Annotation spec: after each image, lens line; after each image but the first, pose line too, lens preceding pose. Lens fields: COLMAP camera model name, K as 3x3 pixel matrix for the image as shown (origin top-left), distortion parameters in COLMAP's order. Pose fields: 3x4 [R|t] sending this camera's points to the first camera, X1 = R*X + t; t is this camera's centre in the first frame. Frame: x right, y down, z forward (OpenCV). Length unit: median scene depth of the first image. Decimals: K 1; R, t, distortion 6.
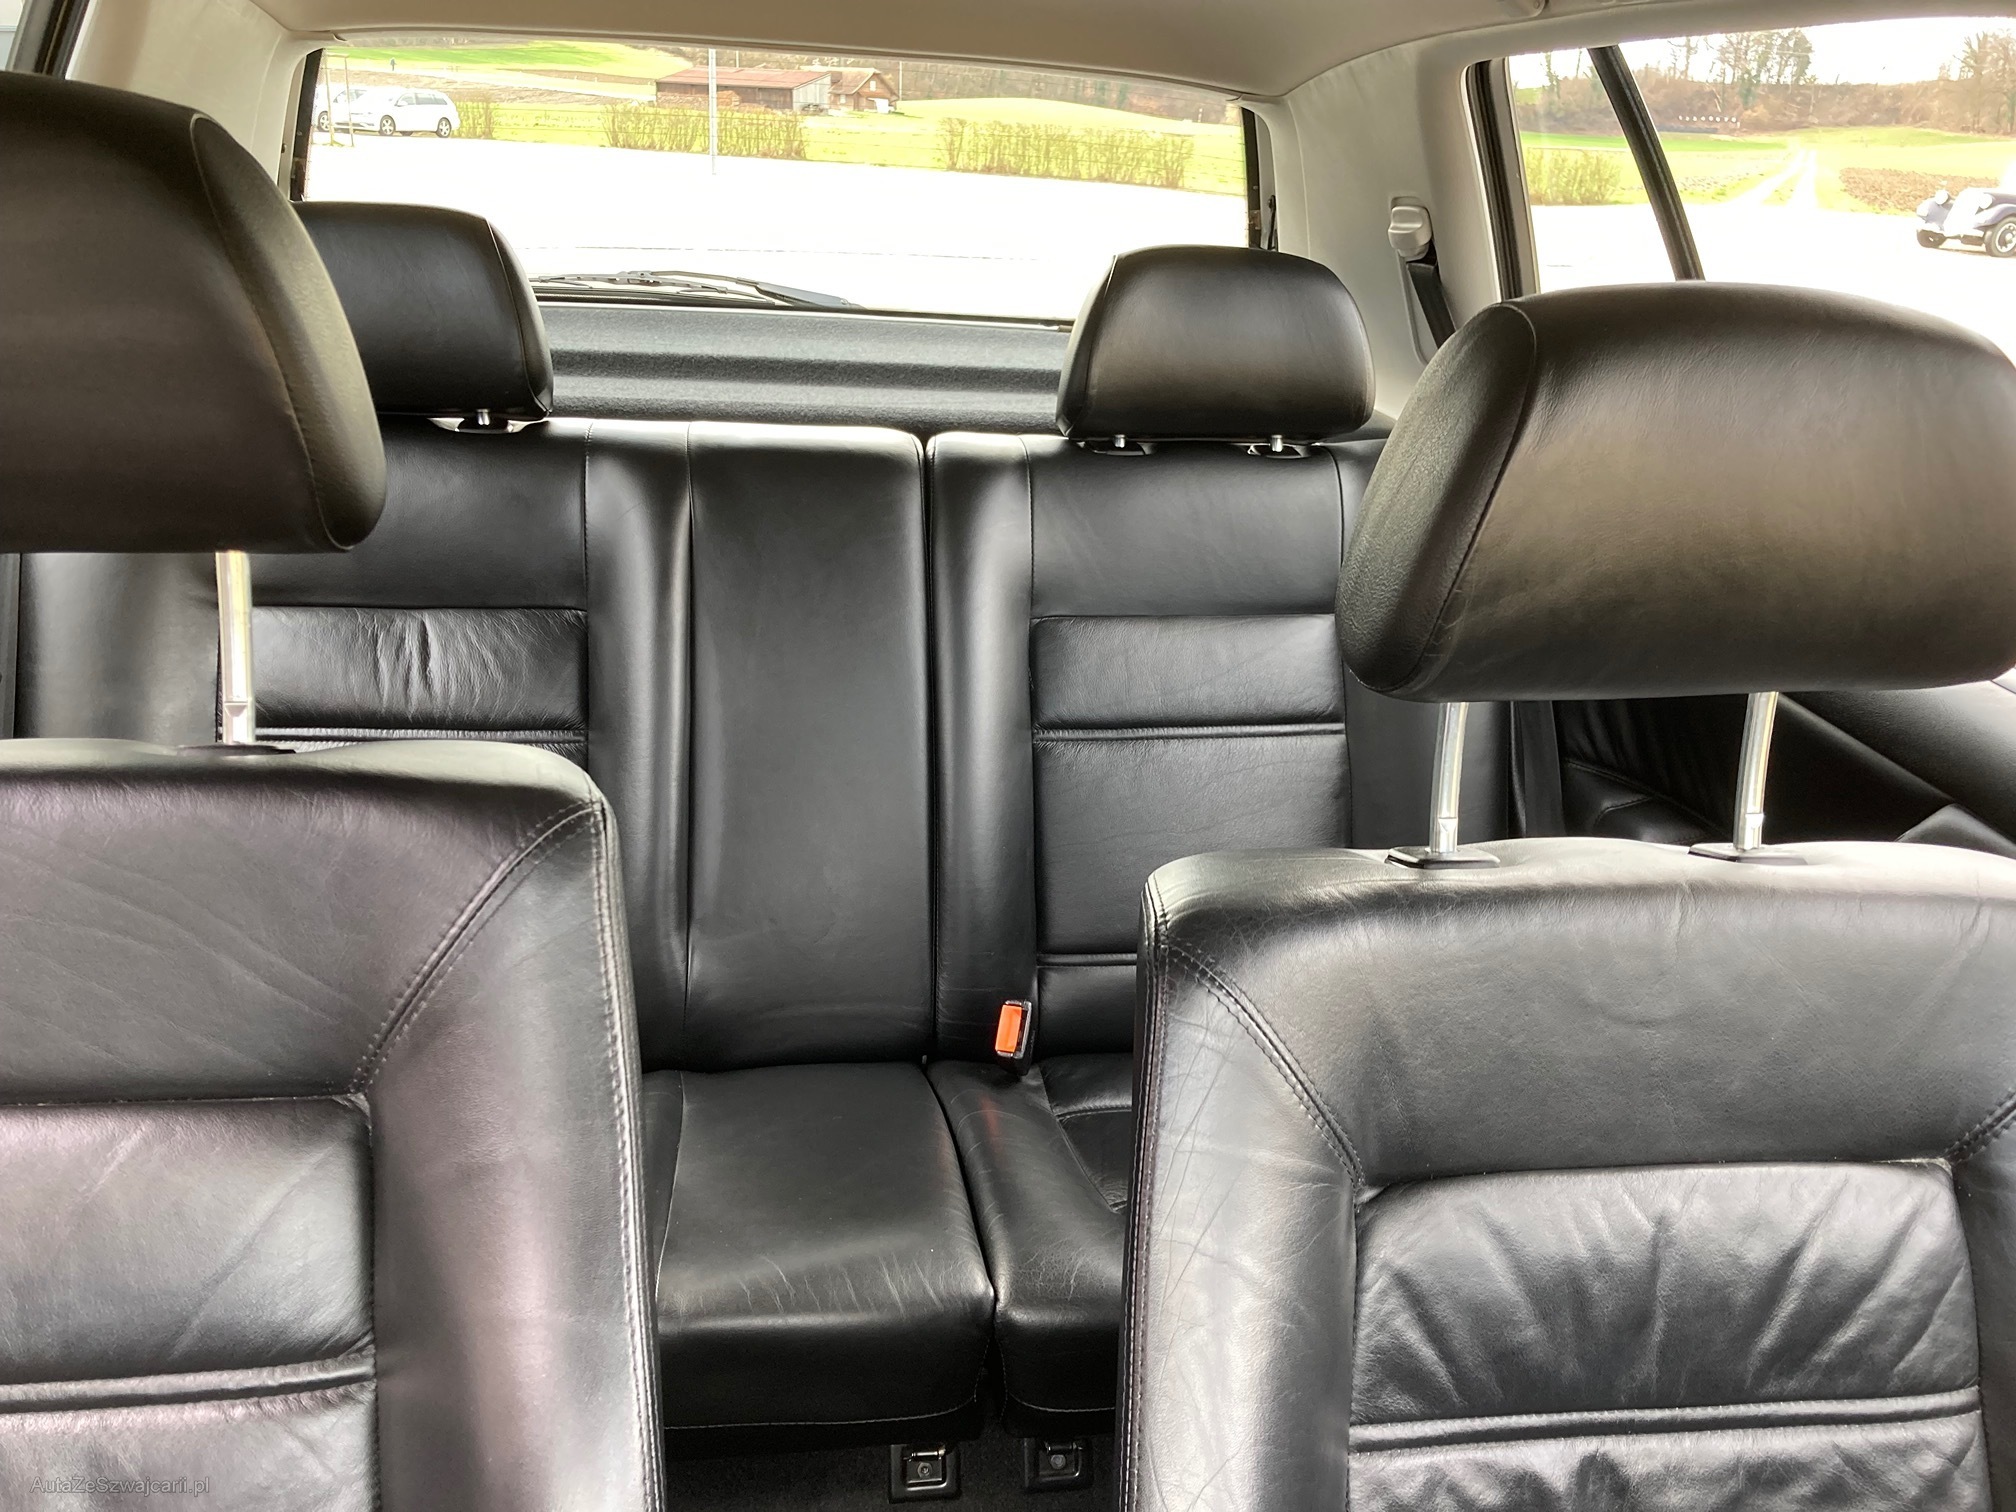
lens RADIAL K [[1658.8, 0, 1039.1], [0, 1658.8, 757.2], [0, 0, 1]] dist [0.039022, -0.087916]
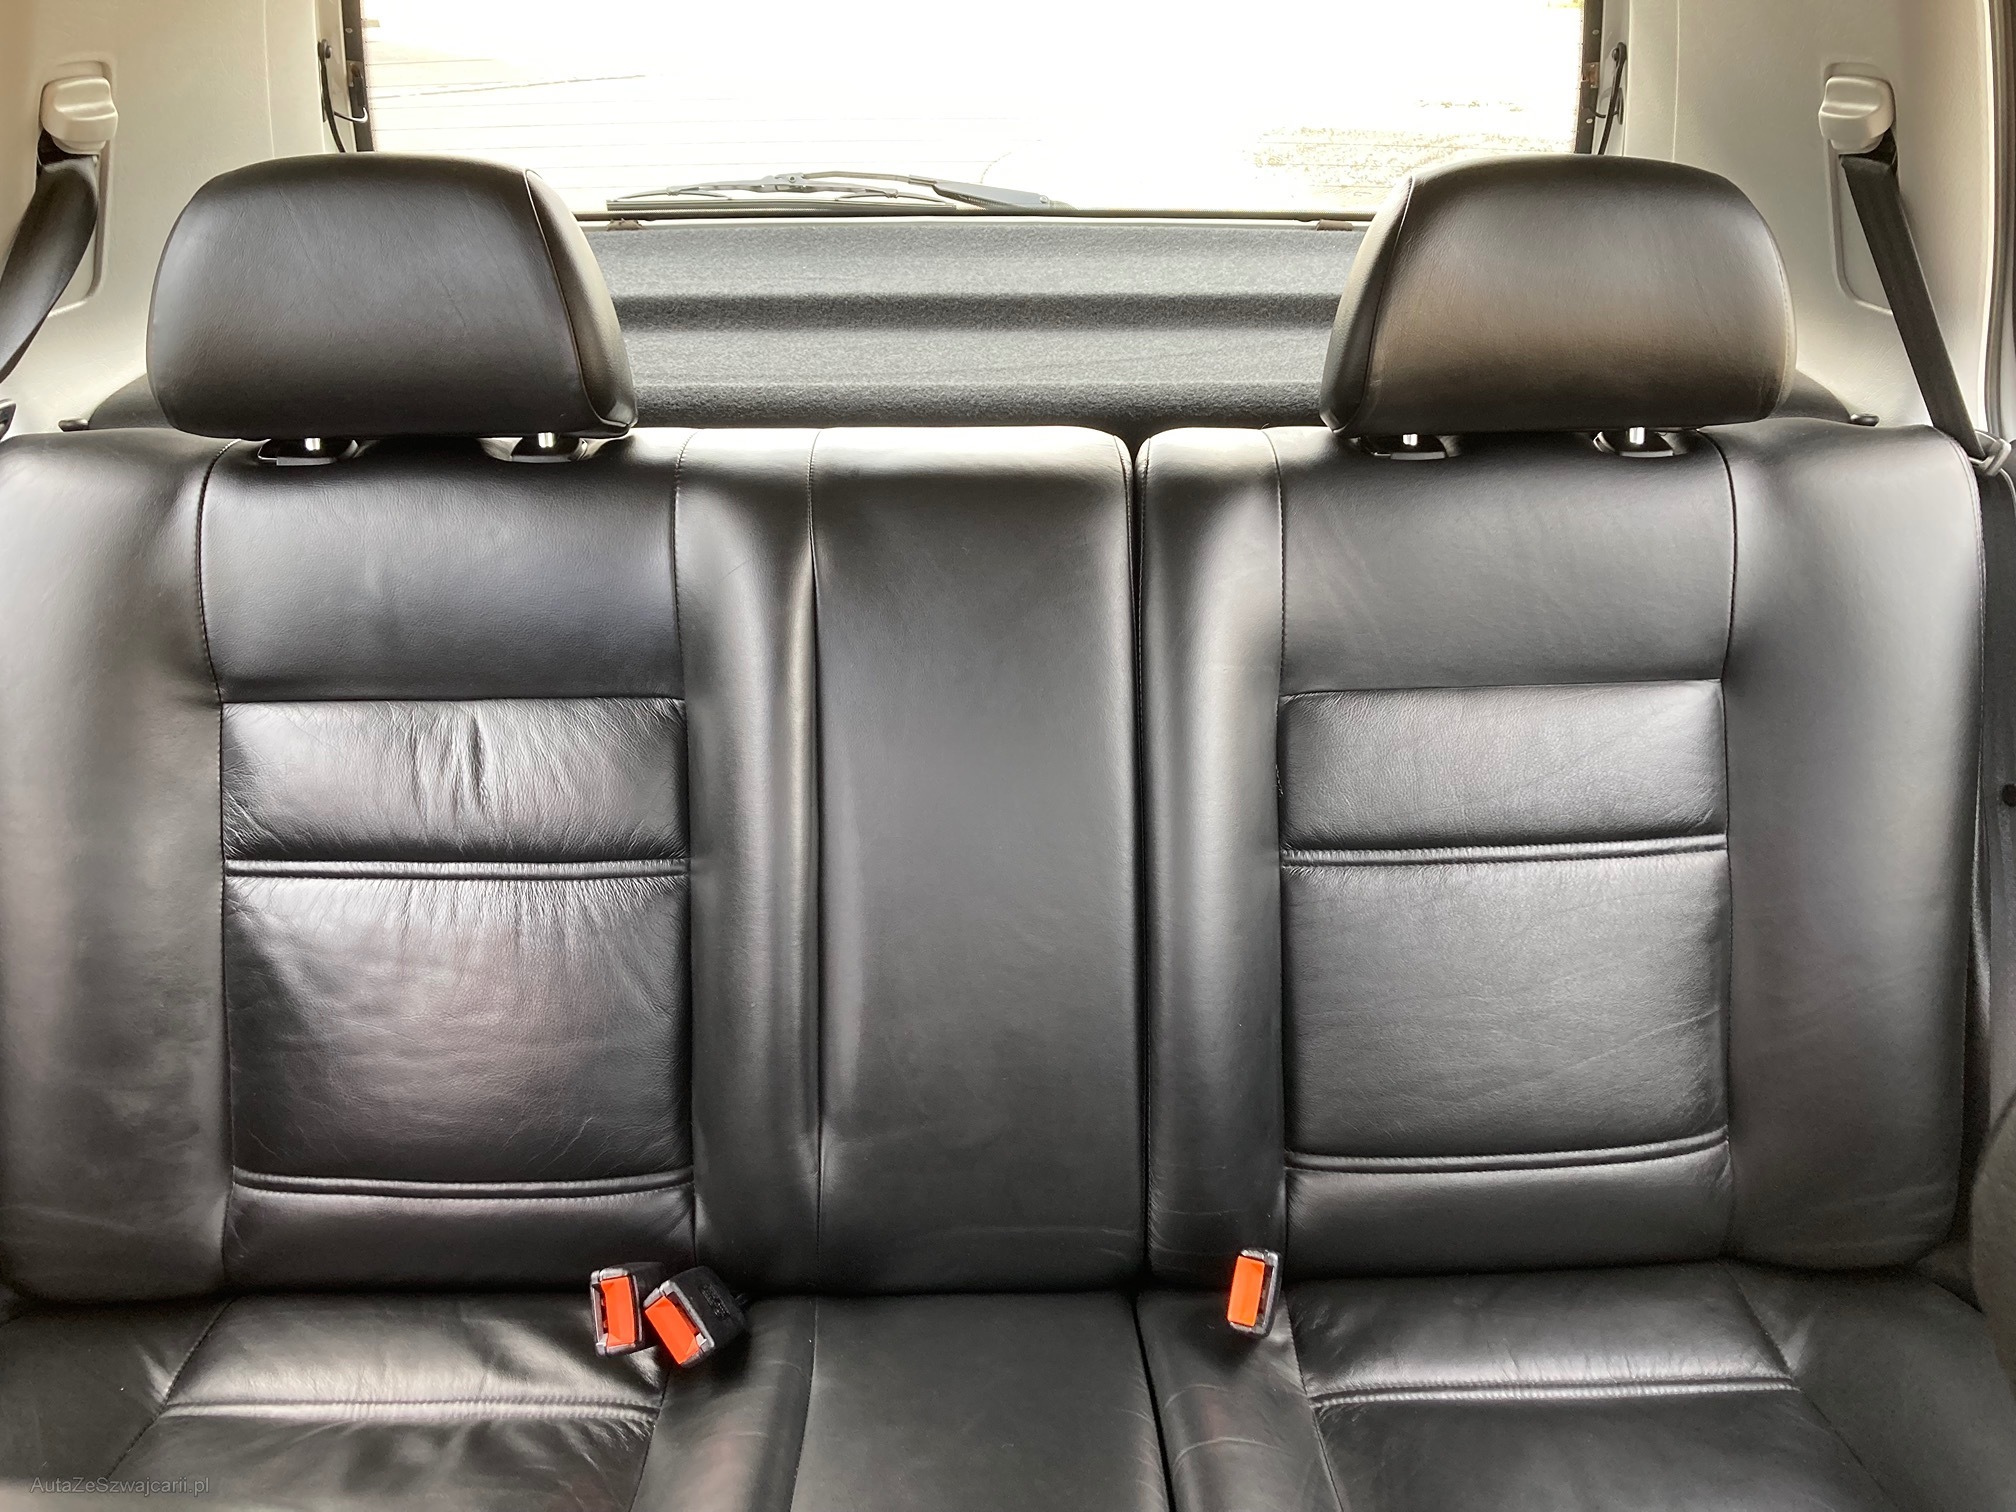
lens RADIAL K [[1658.8, 0, 1039.1], [0, 1658.8, 757.2], [0, 0, 1]] dist [0.039022, -0.087916]
pose [[0.989817, 0.009600, -0.142024, -0.006160], [0.006142, 0.993914, 0.109992, -0.137297], [0.142215, -0.109744, 0.983733, 0.270288]]
